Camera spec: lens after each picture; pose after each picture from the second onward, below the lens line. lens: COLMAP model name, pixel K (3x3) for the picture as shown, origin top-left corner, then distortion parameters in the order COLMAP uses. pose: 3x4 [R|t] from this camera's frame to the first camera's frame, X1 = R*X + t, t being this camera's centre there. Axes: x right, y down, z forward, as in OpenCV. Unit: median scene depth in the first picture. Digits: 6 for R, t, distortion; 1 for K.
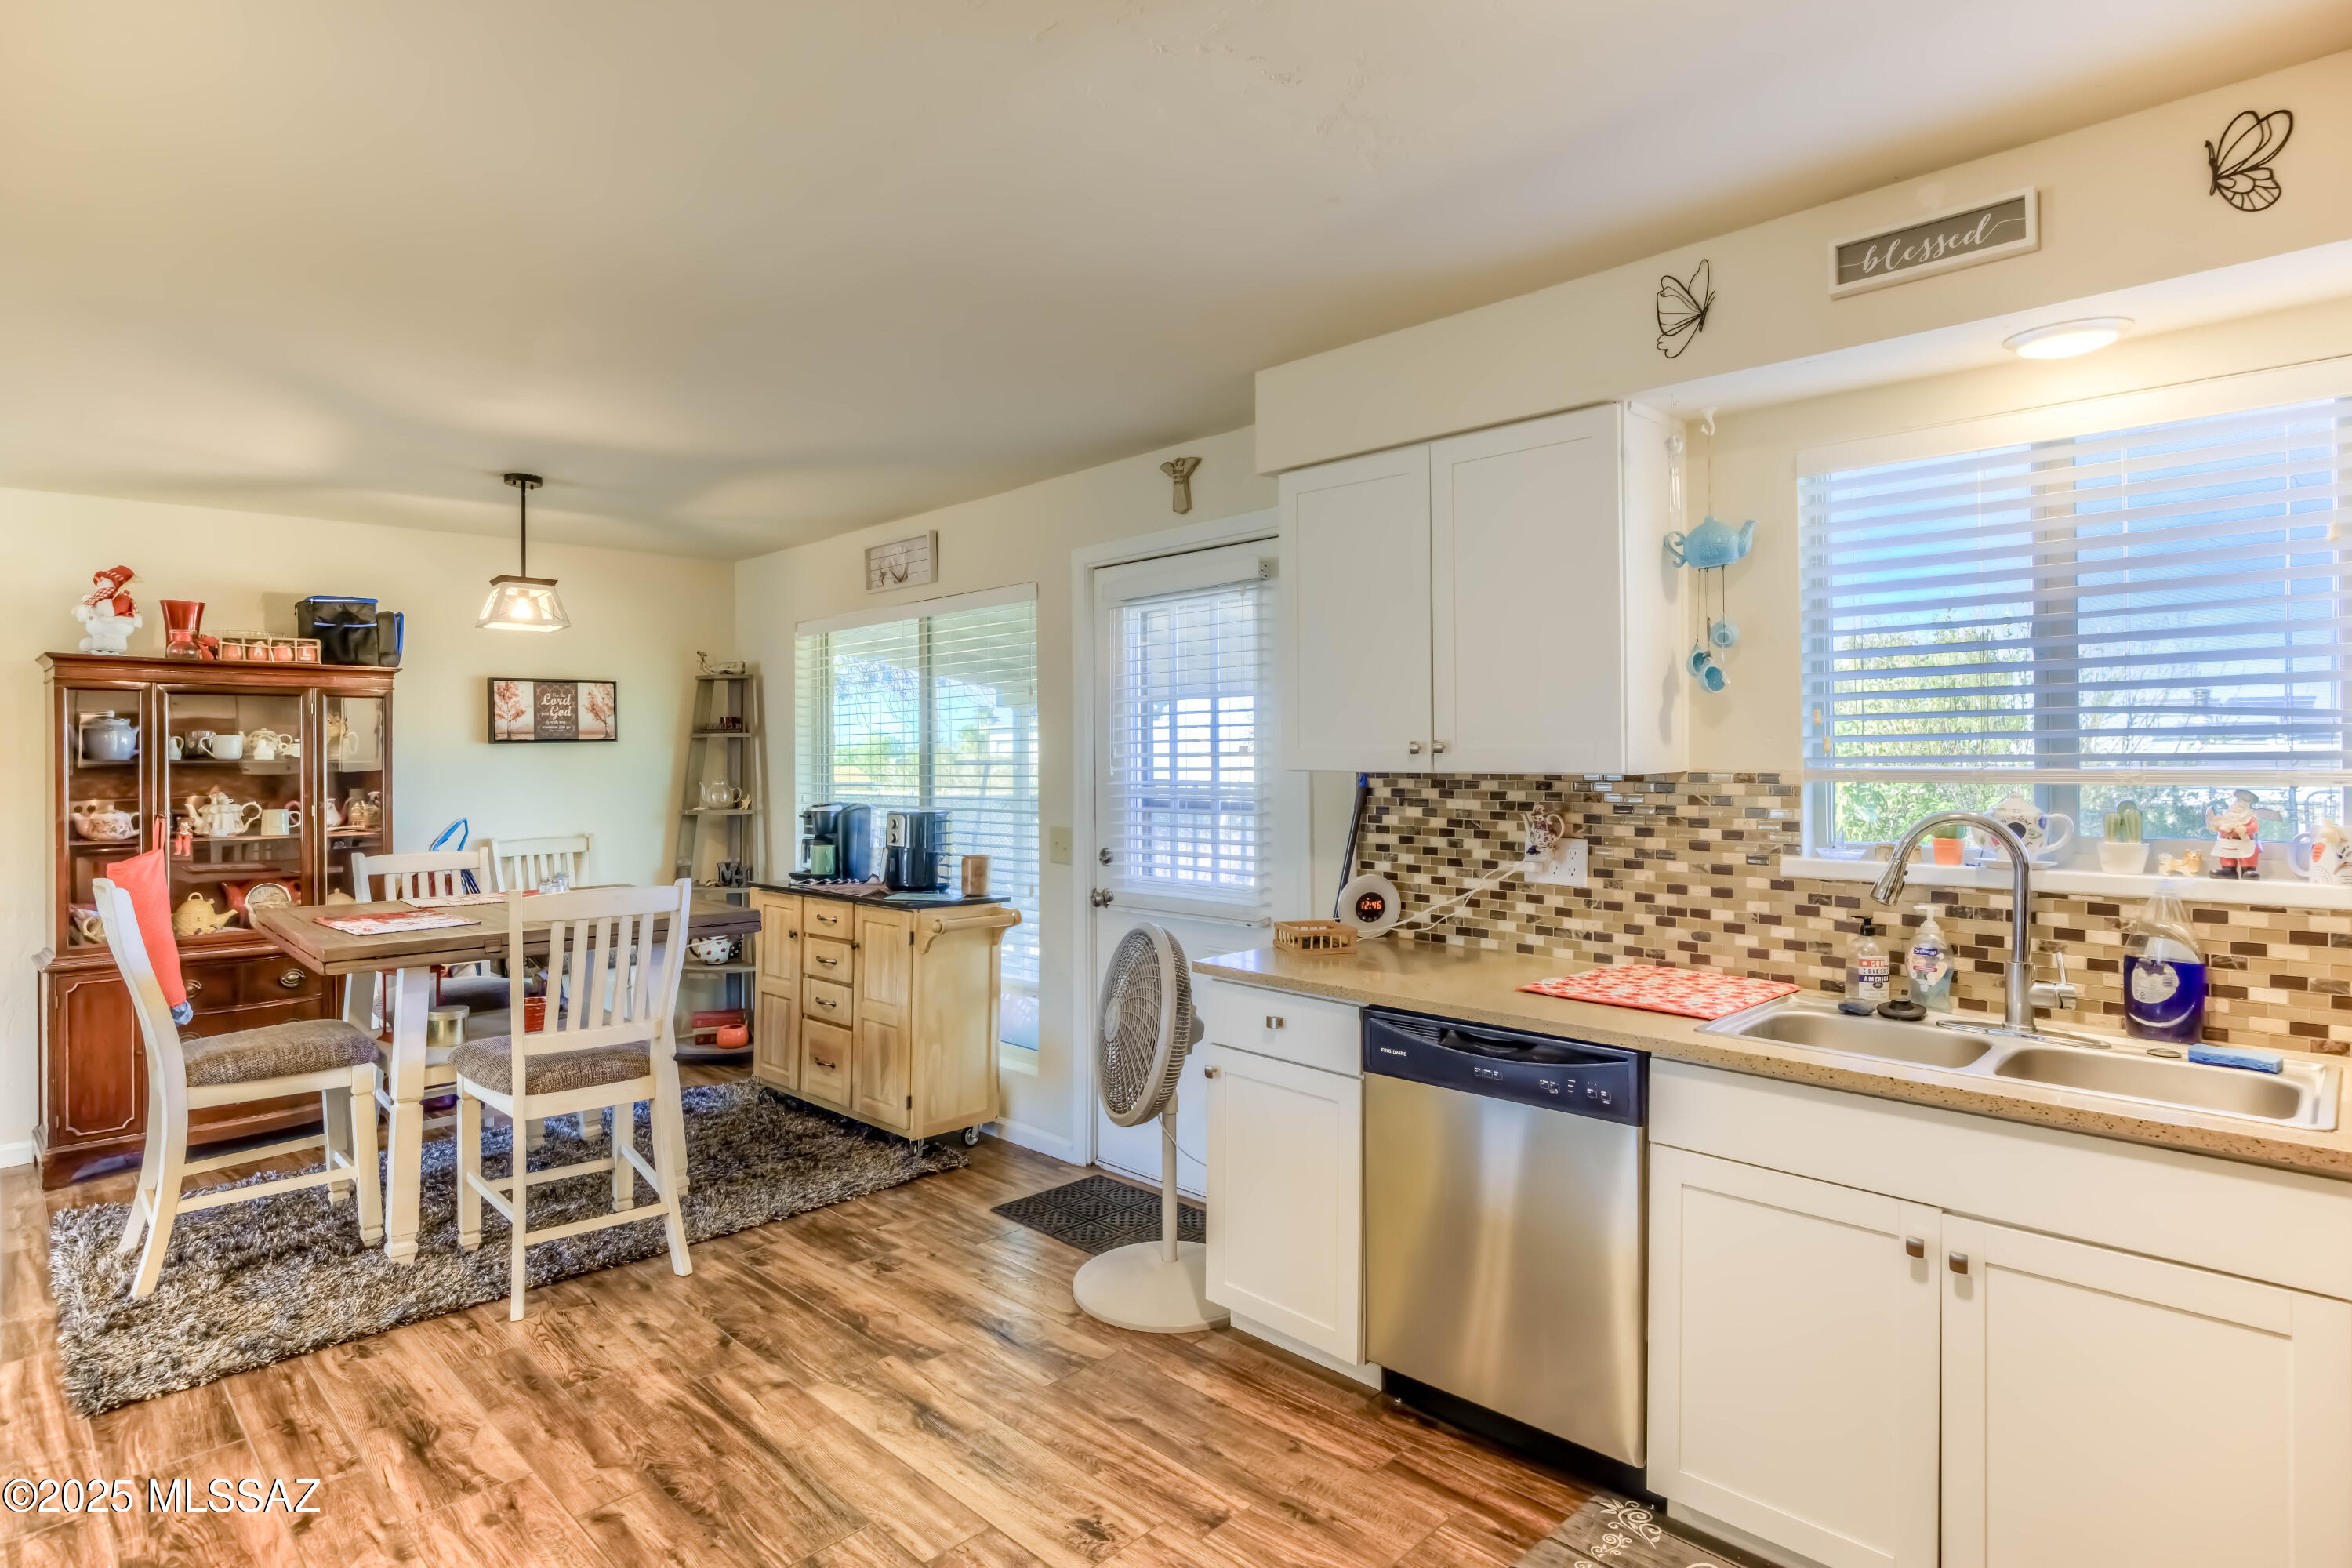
lens RADIAL K [[1219.1, 0, 1136.1], [0, 1219.1, 757.3], [0, 0, 1]] dist [-0.029578, 0.015286]
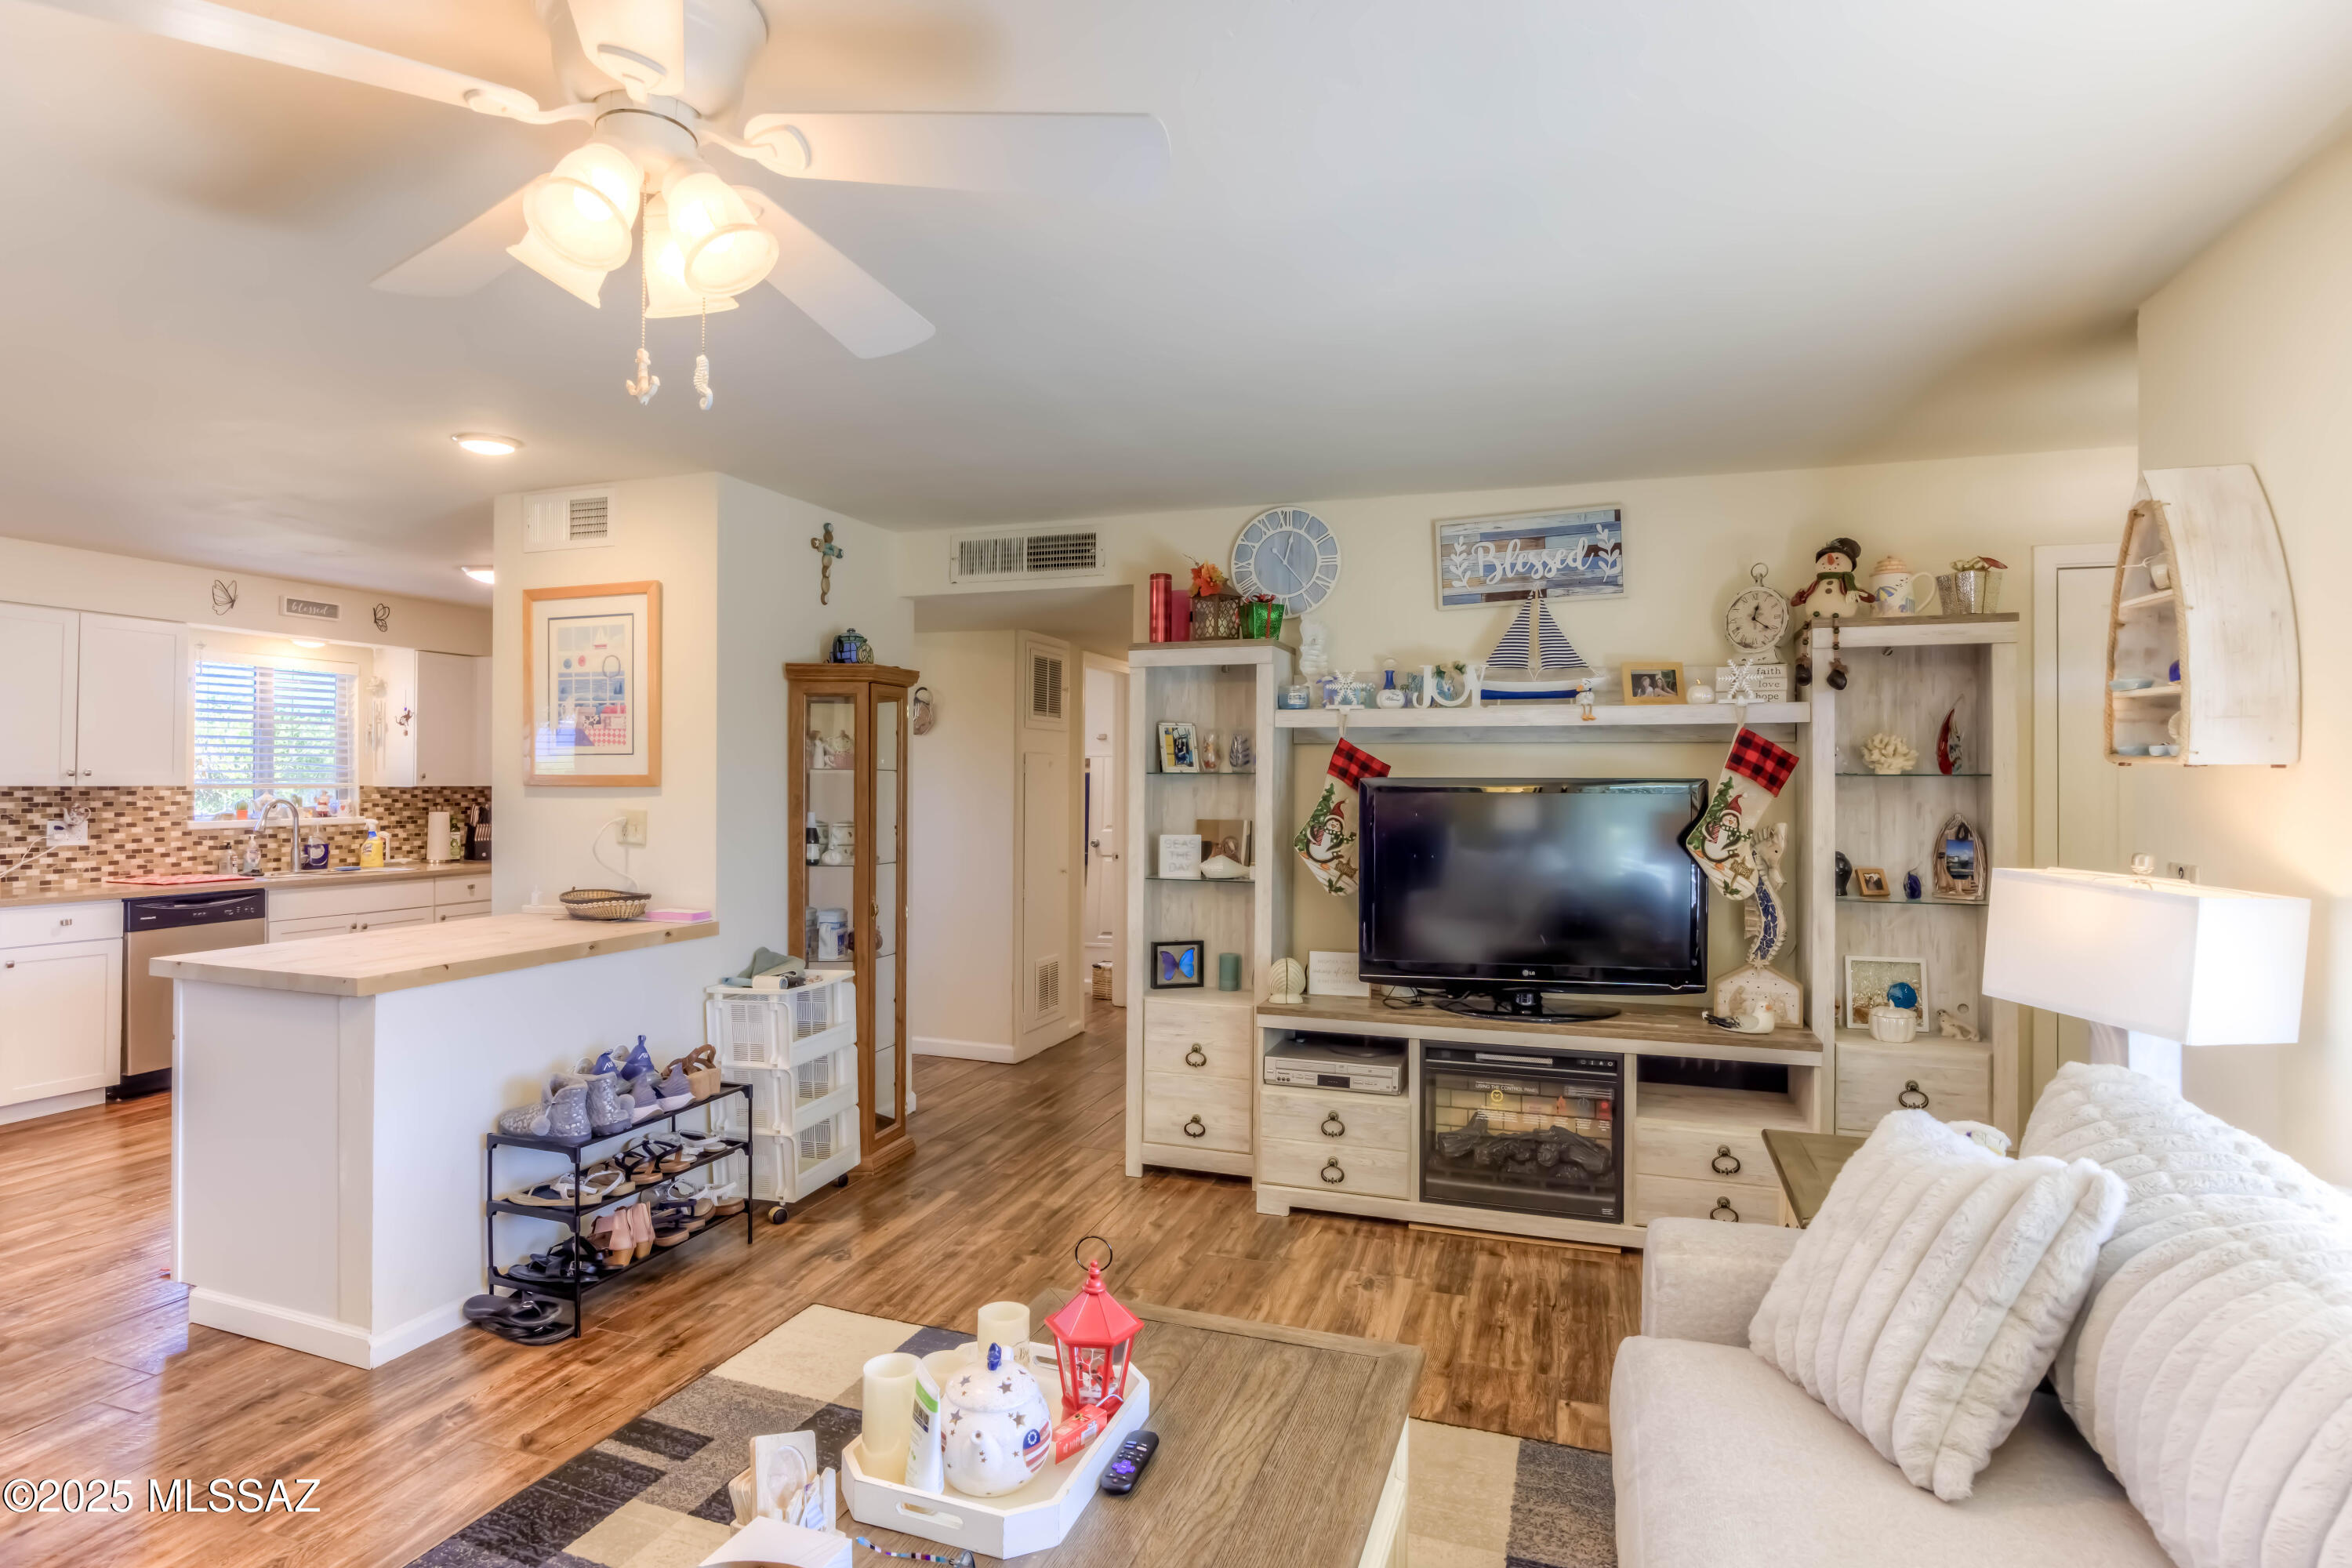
lens RADIAL K [[1297.7, 0, 1168.4], [0, 1297.7, 773.8], [0, 0, 1]] dist [-0.034409, 0.014858]
pose [[-0.438027, 0.010834, 0.898896, -1.556021], [0.001975, 0.999937, -0.011090, 0.013134], [-0.898959, -0.003082, -0.438021, 0.233994]]
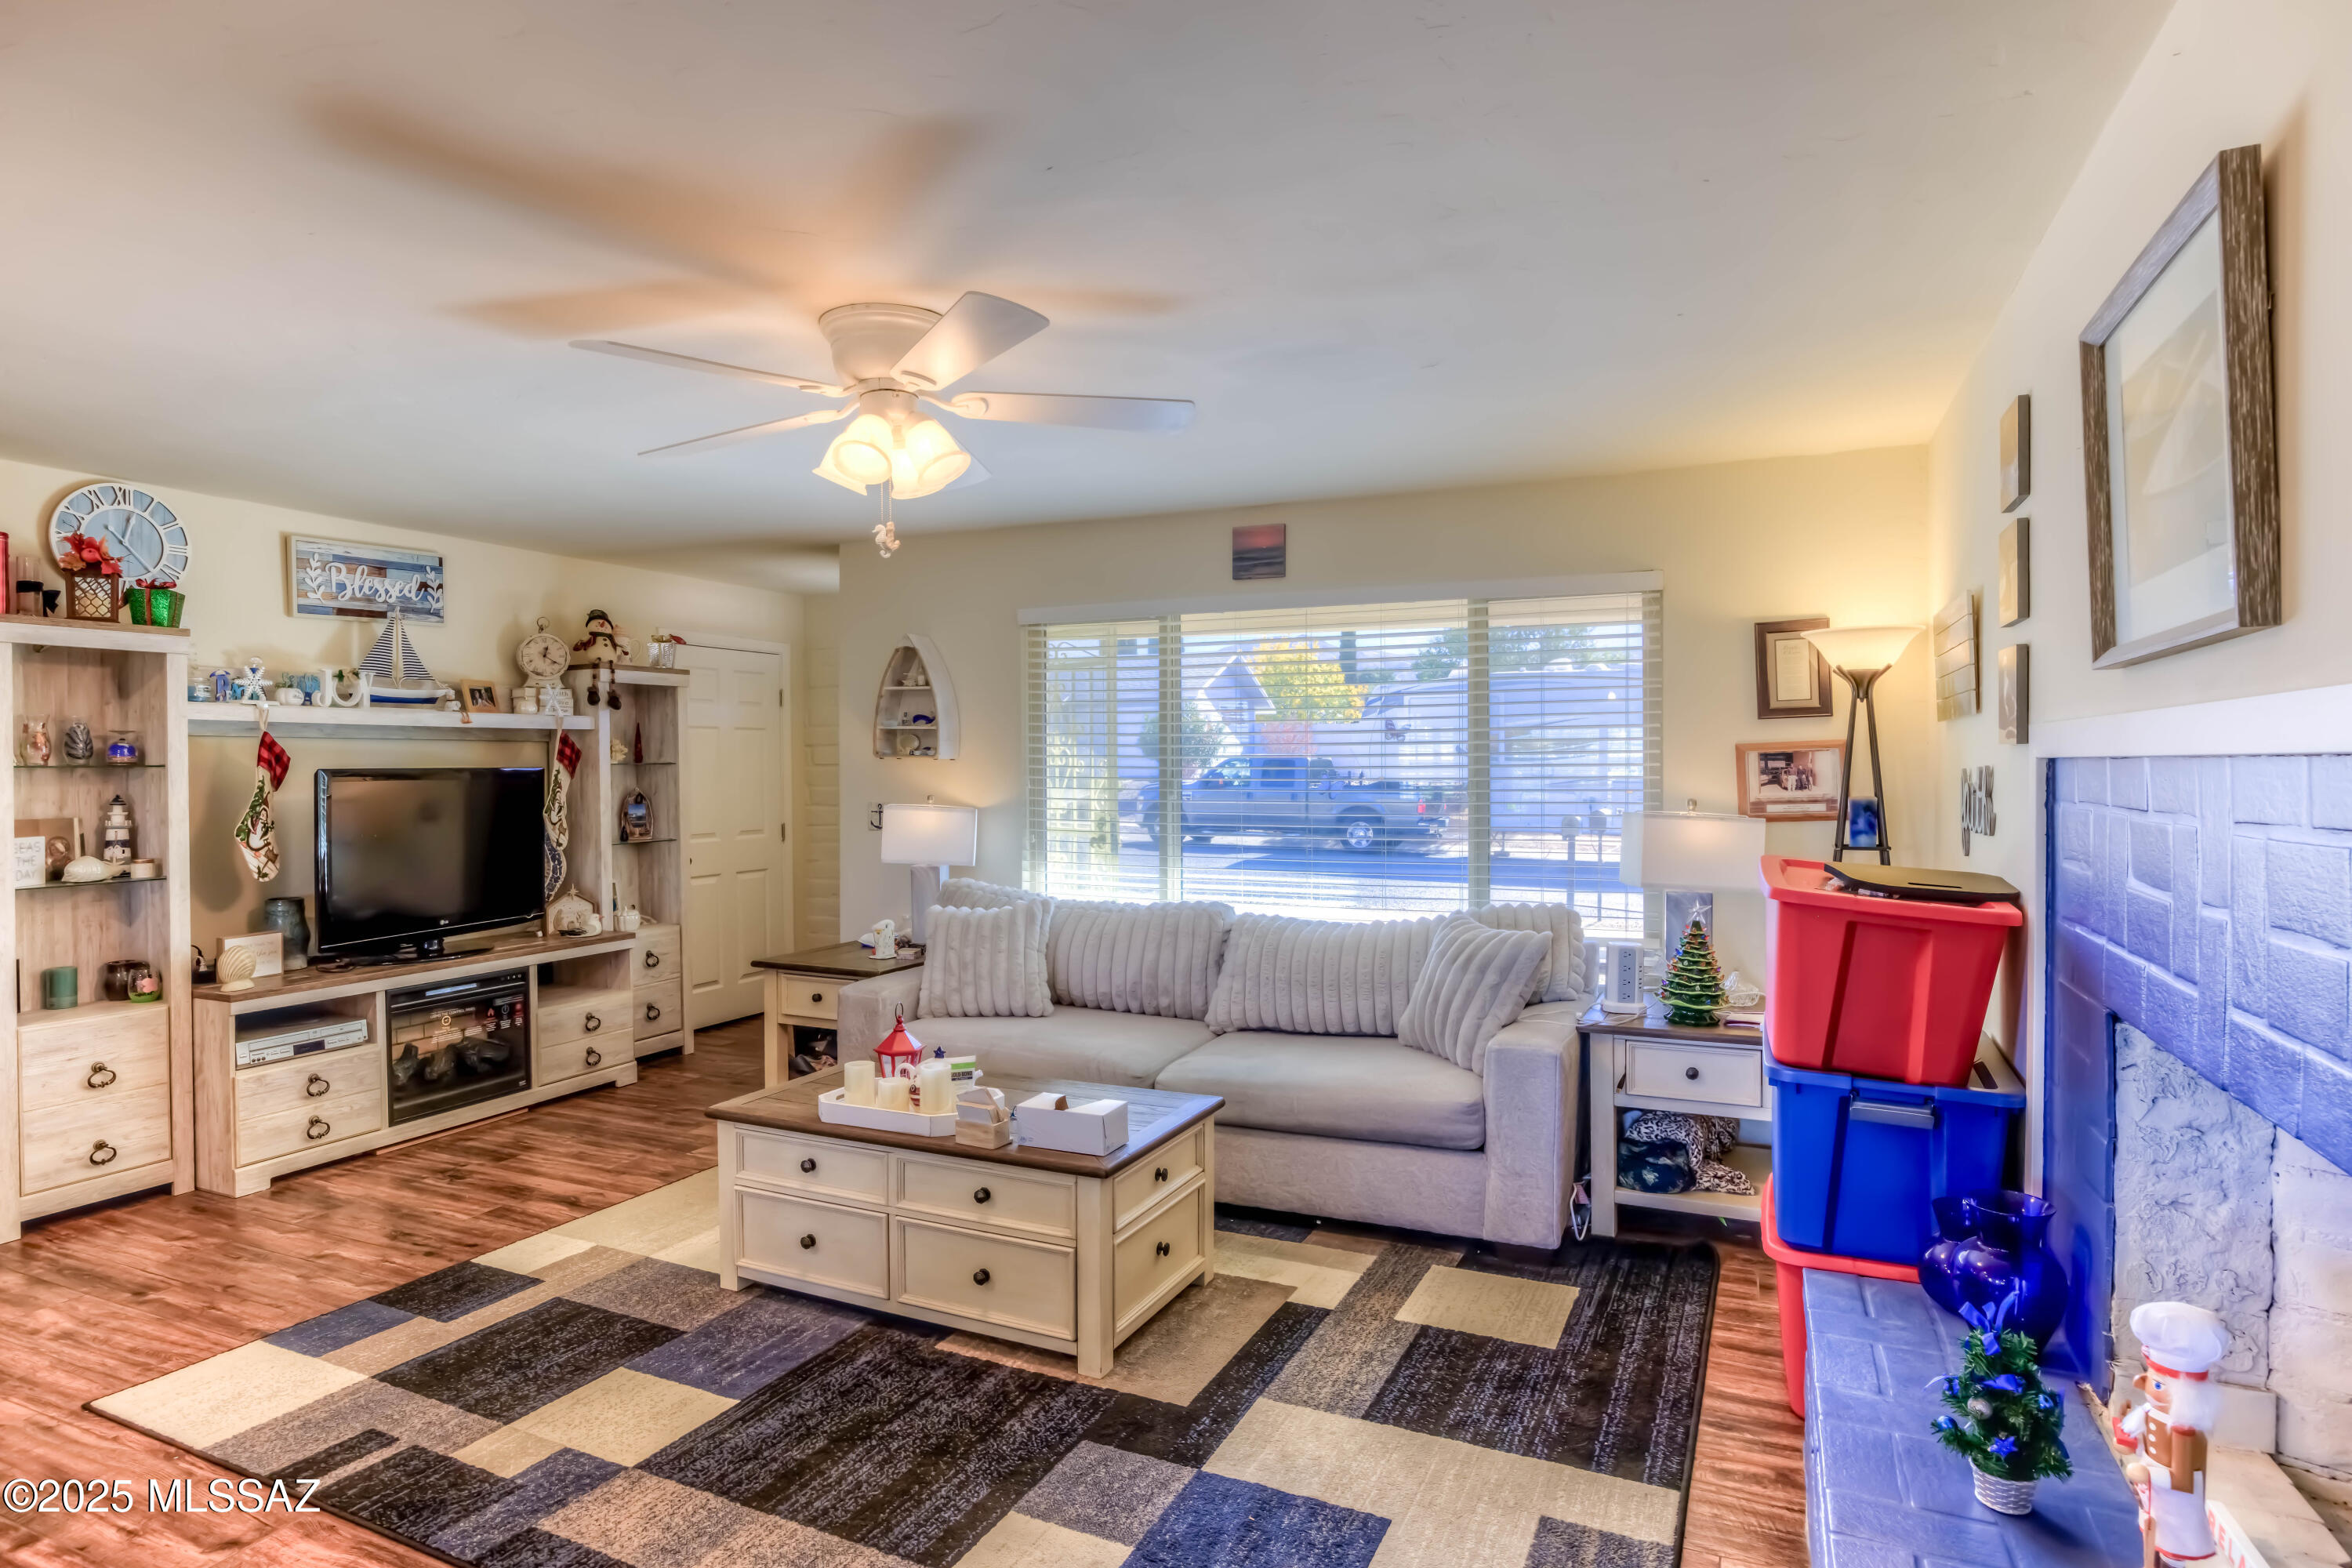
lens RADIAL K [[1236.0, 0, 1145.7], [0, 1236.0, 771.3], [0, 0, 1]] dist [-0.026797, 0.001146]
pose [[-0.933313, 0.018645, -0.358580, -0.999915], [0.015351, 0.999810, 0.012031, 0.005513], [0.358736, 0.005724, -0.933422, 0.896682]]
